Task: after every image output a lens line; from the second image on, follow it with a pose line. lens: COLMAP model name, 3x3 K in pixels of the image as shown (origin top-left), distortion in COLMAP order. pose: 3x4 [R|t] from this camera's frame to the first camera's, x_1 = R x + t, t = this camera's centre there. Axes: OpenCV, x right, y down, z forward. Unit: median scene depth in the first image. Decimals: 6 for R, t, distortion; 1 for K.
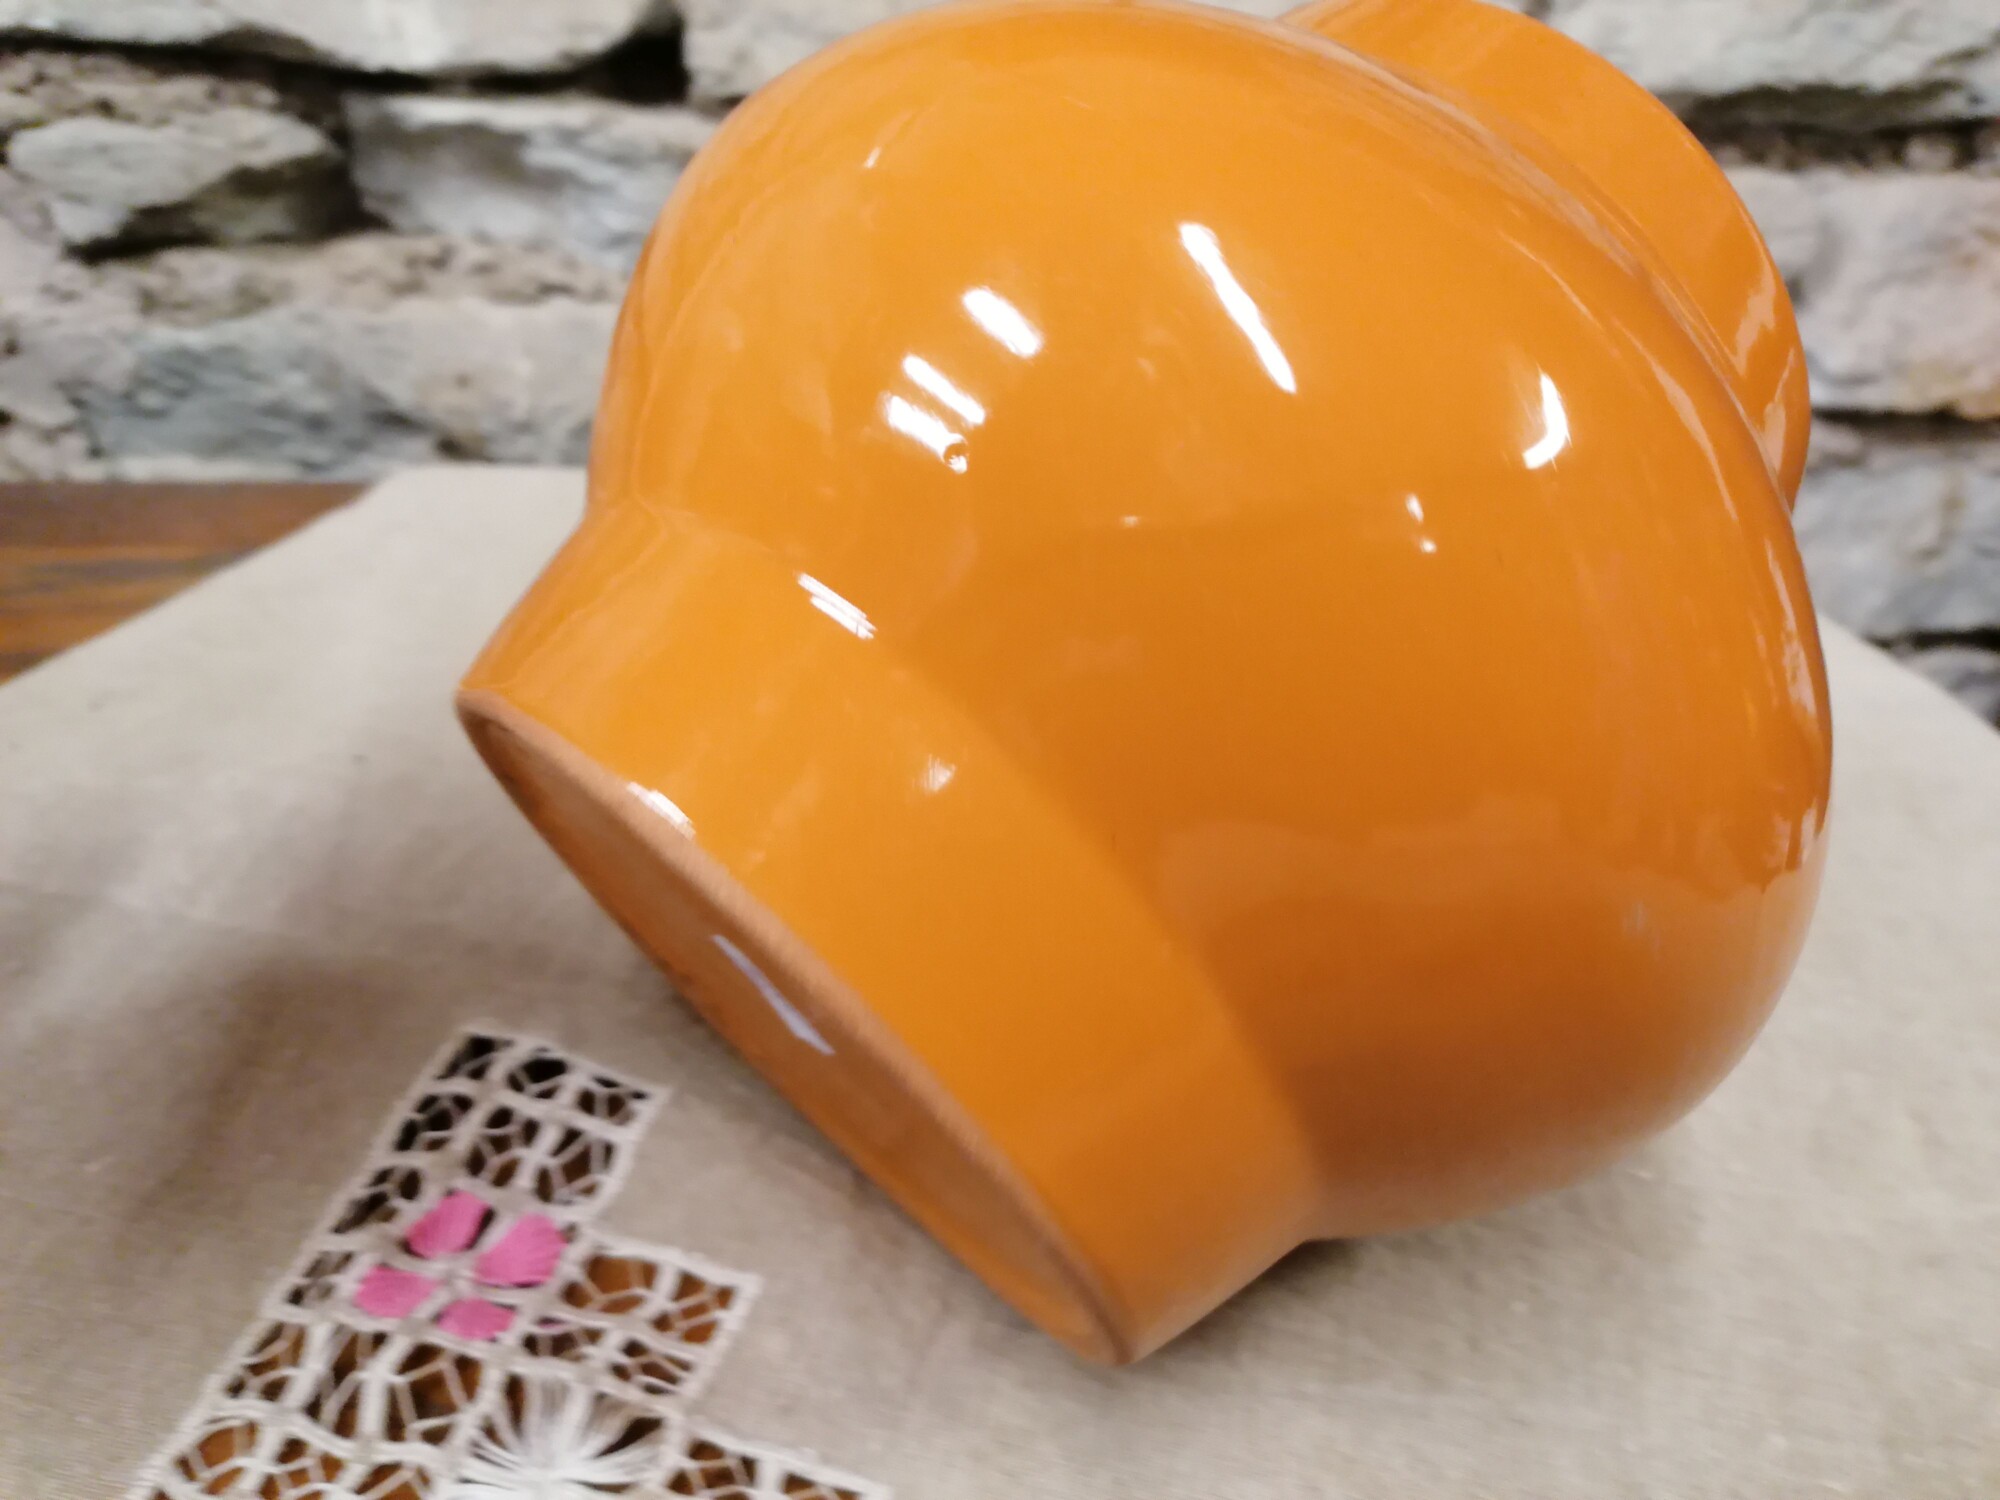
lens RADIAL K [[1552.3, 0, 1004.6], [0, 1552.3, 751.4], [0, 0, 1]] dist [-0.000823, 0.004586]
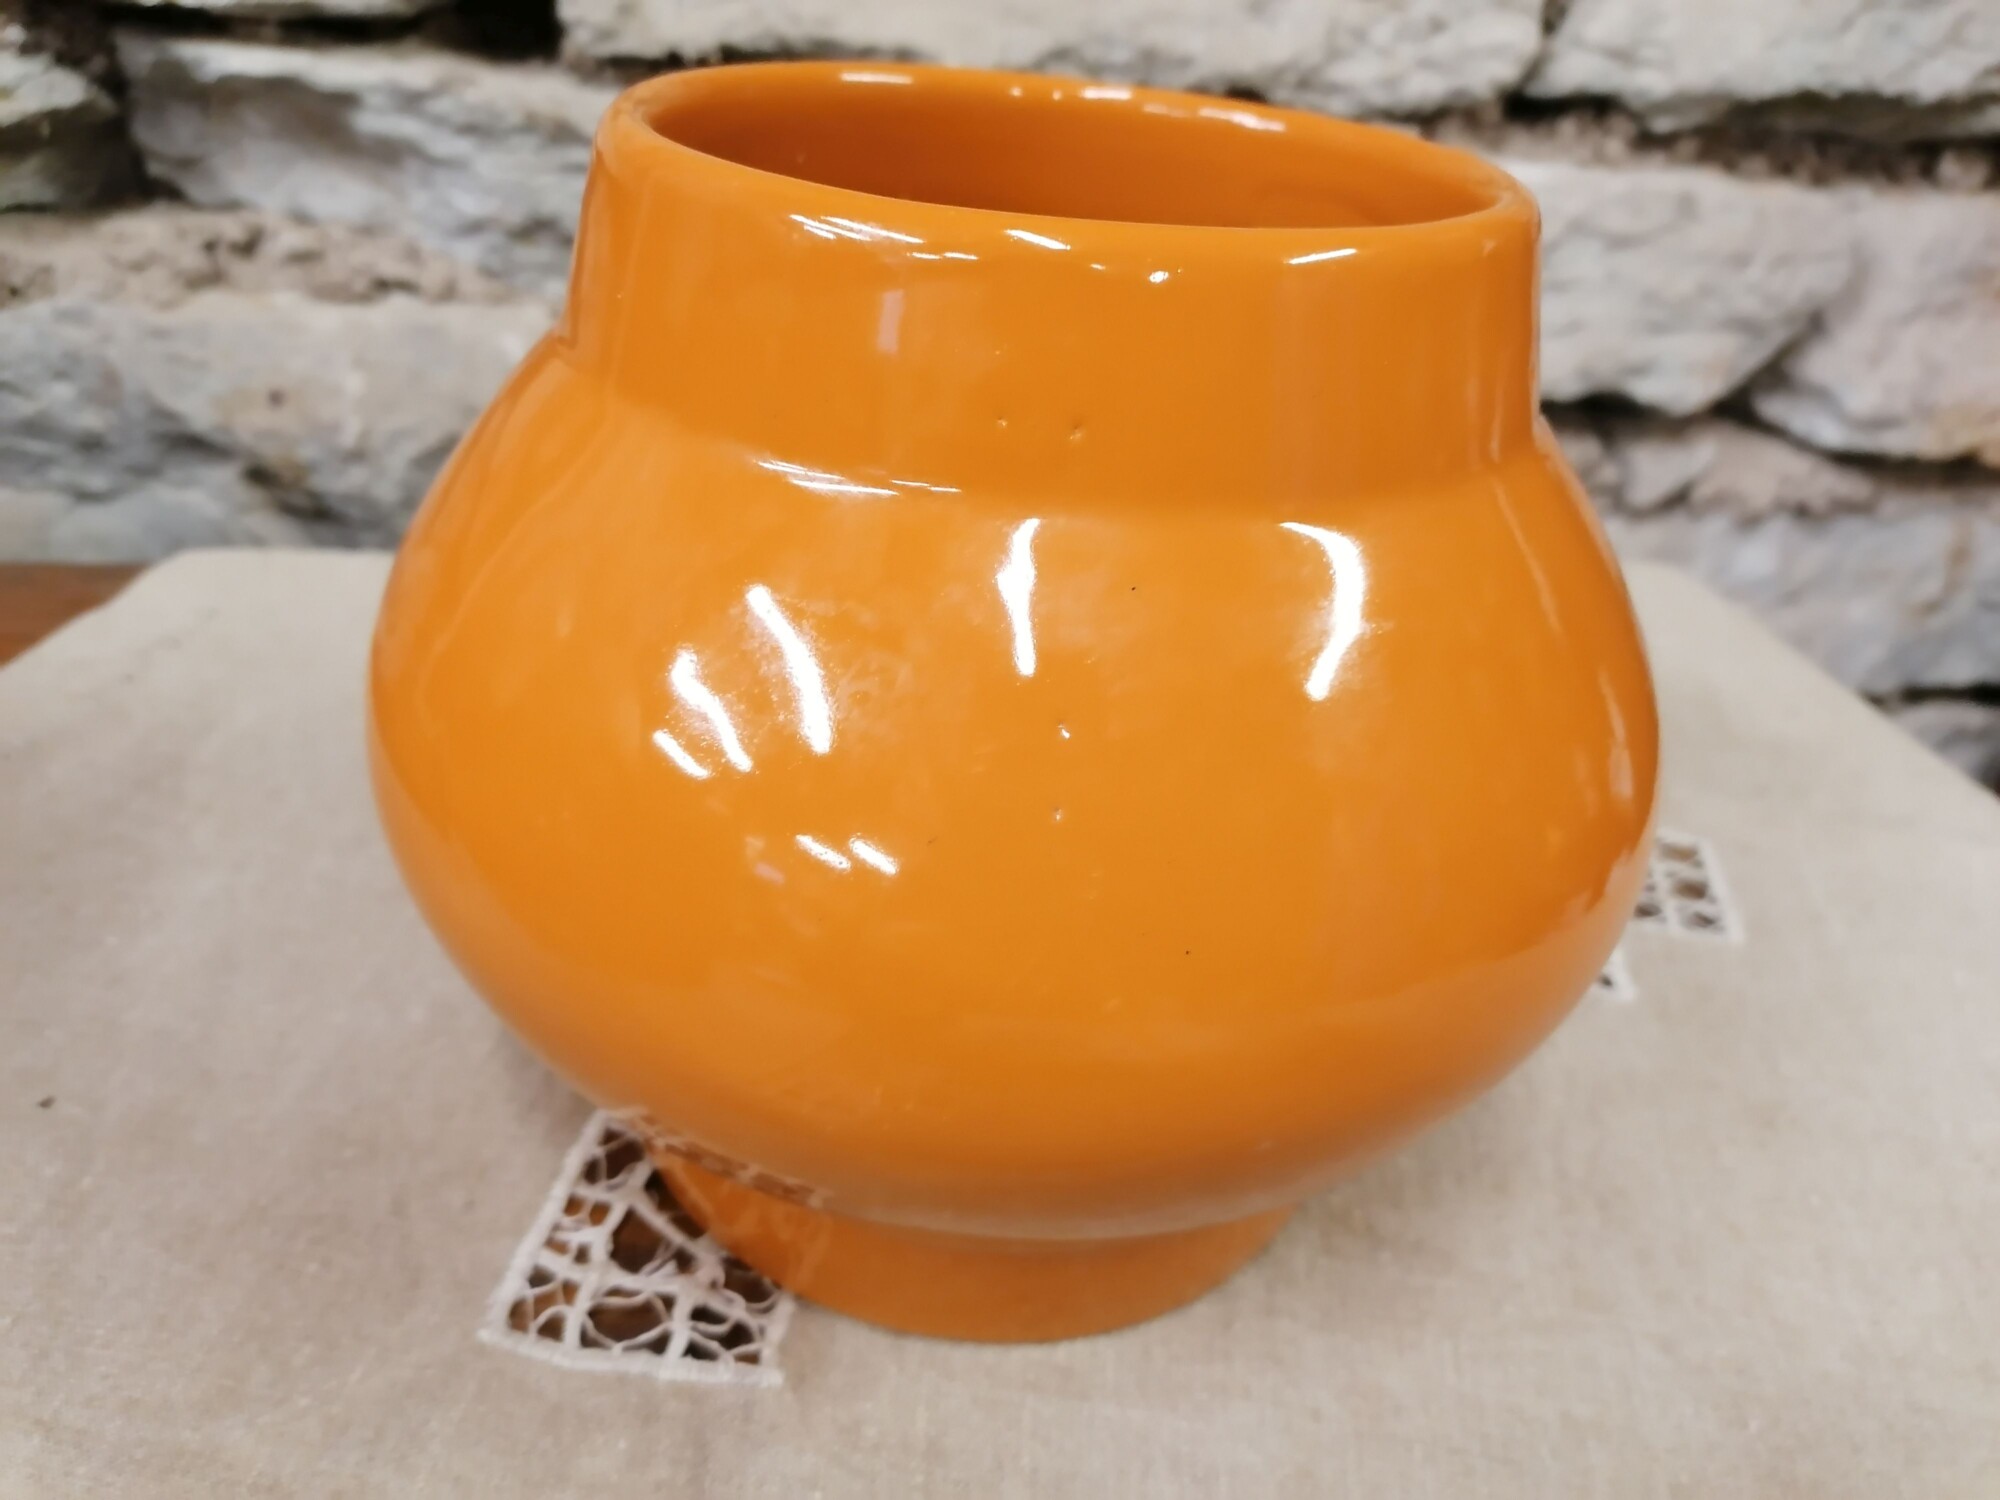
lens RADIAL K [[1533.2, 0, 997.6], [0, 1533.2, 751.0], [0, 0, 1]] dist [-0.003052, 0.001840]
pose [[0.996606, 0.006010, 0.082094, -0.039402], [-0.009523, 0.999052, 0.042473, -0.093238], [-0.081761, -0.043110, 0.995719, 0.167892]]
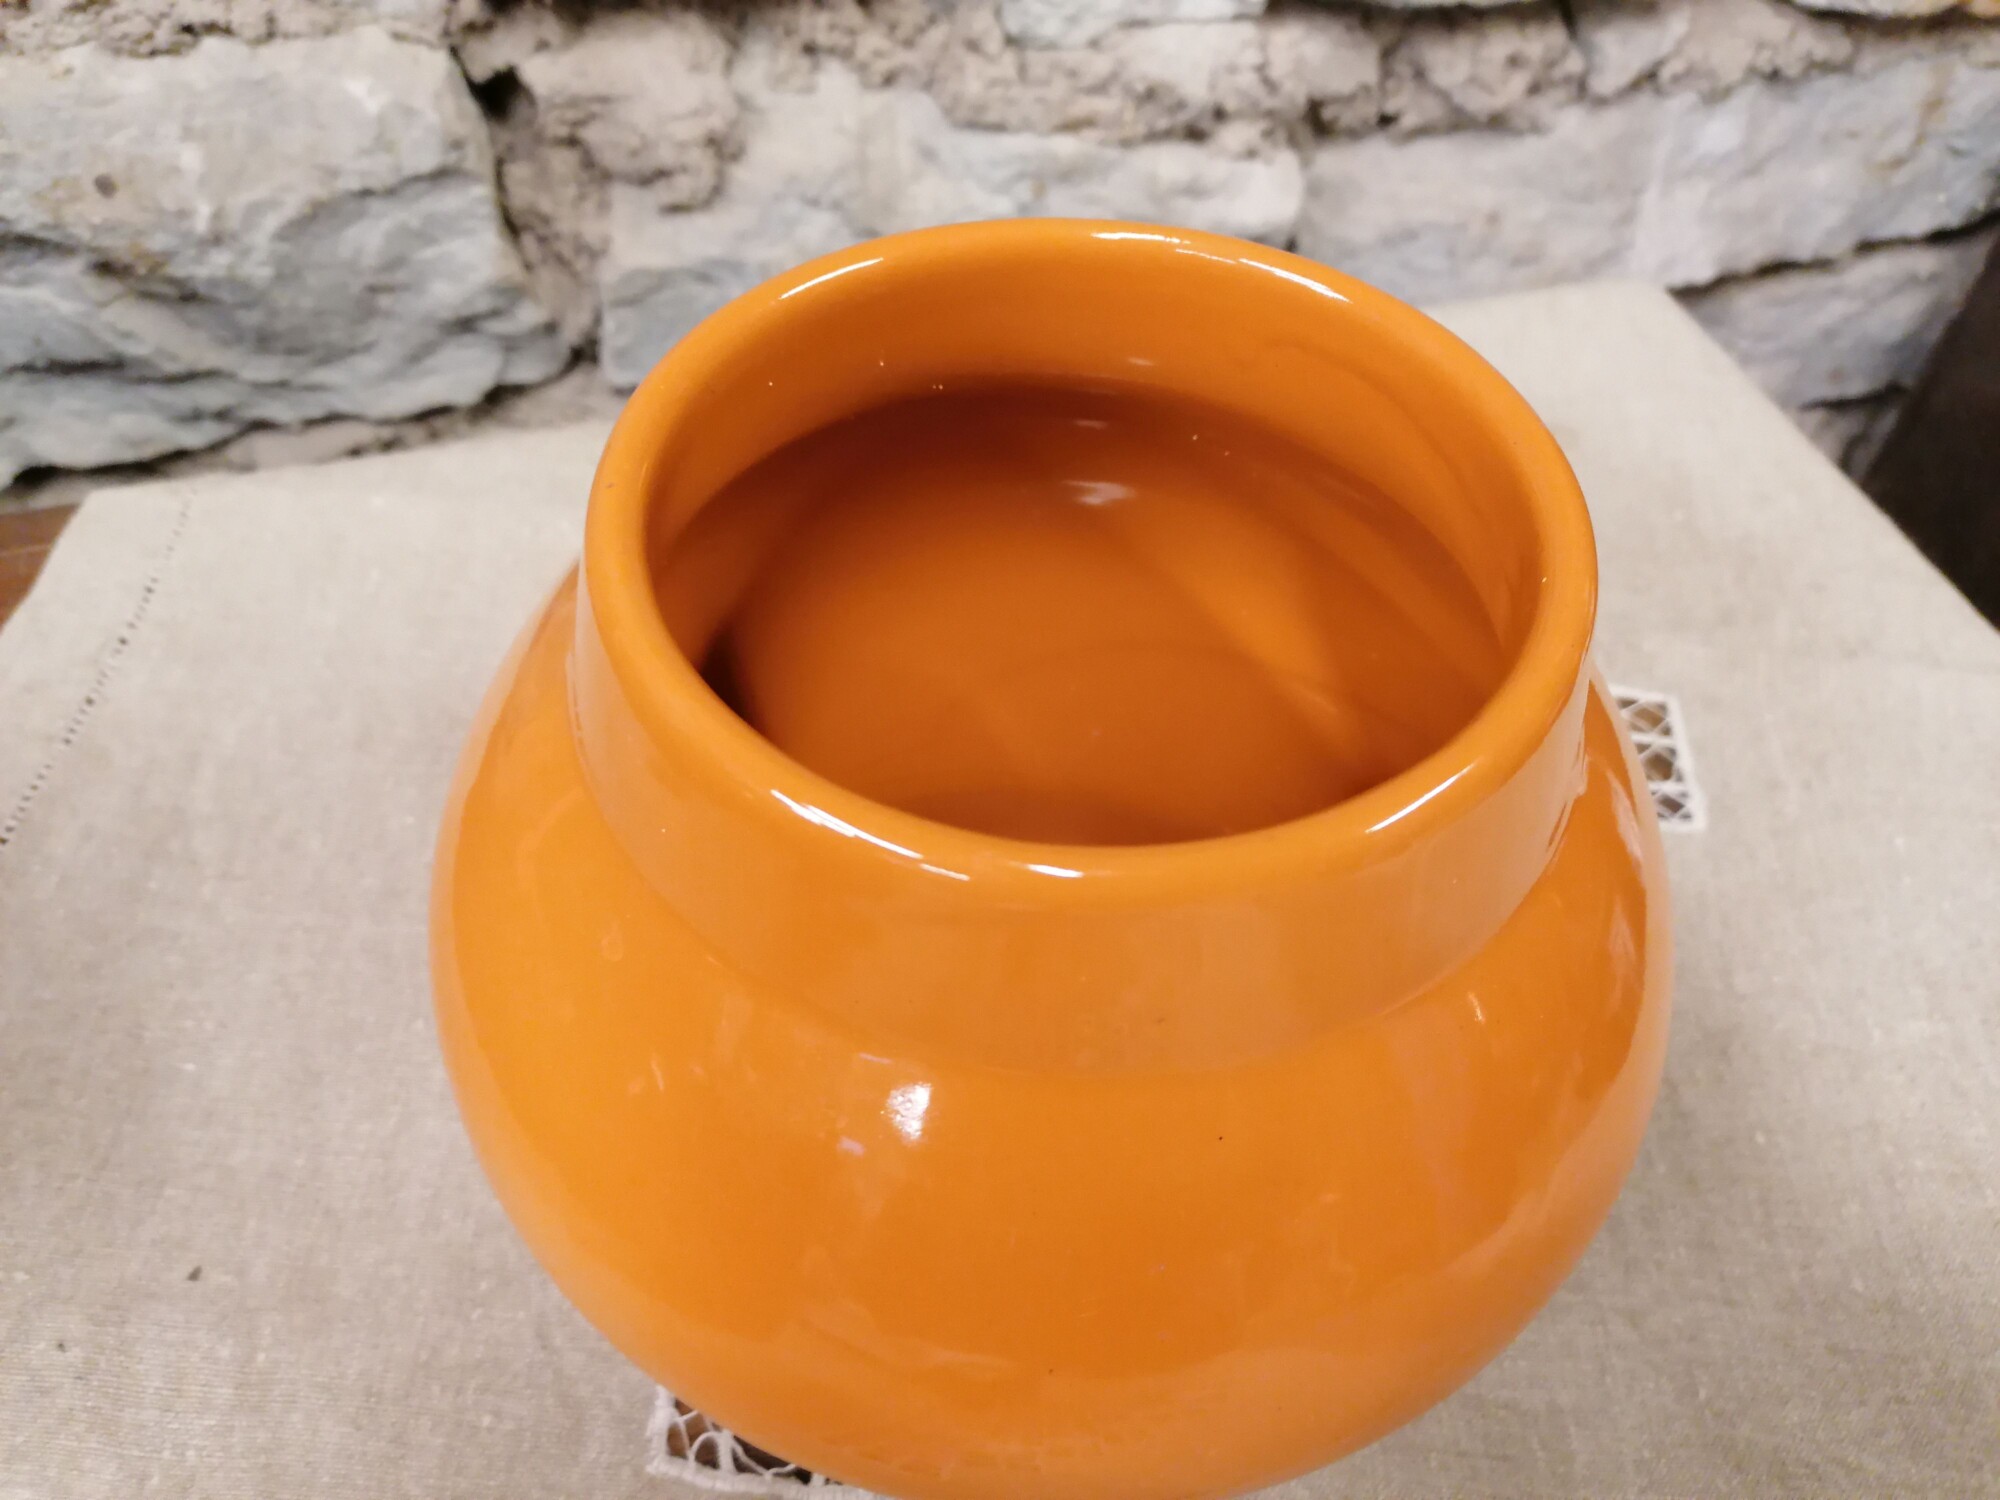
lens RADIAL K [[1515.8, 0, 1003.4], [0, 1515.8, 746.1], [0, 0, 1]] dist [0.002272, 0.001481]
pose [[0.985874, -0.125131, 0.111330, -0.052638], [0.071702, 0.916034, 0.394640, -0.251015], [-0.151364, -0.381083, 0.912066, 0.203152]]
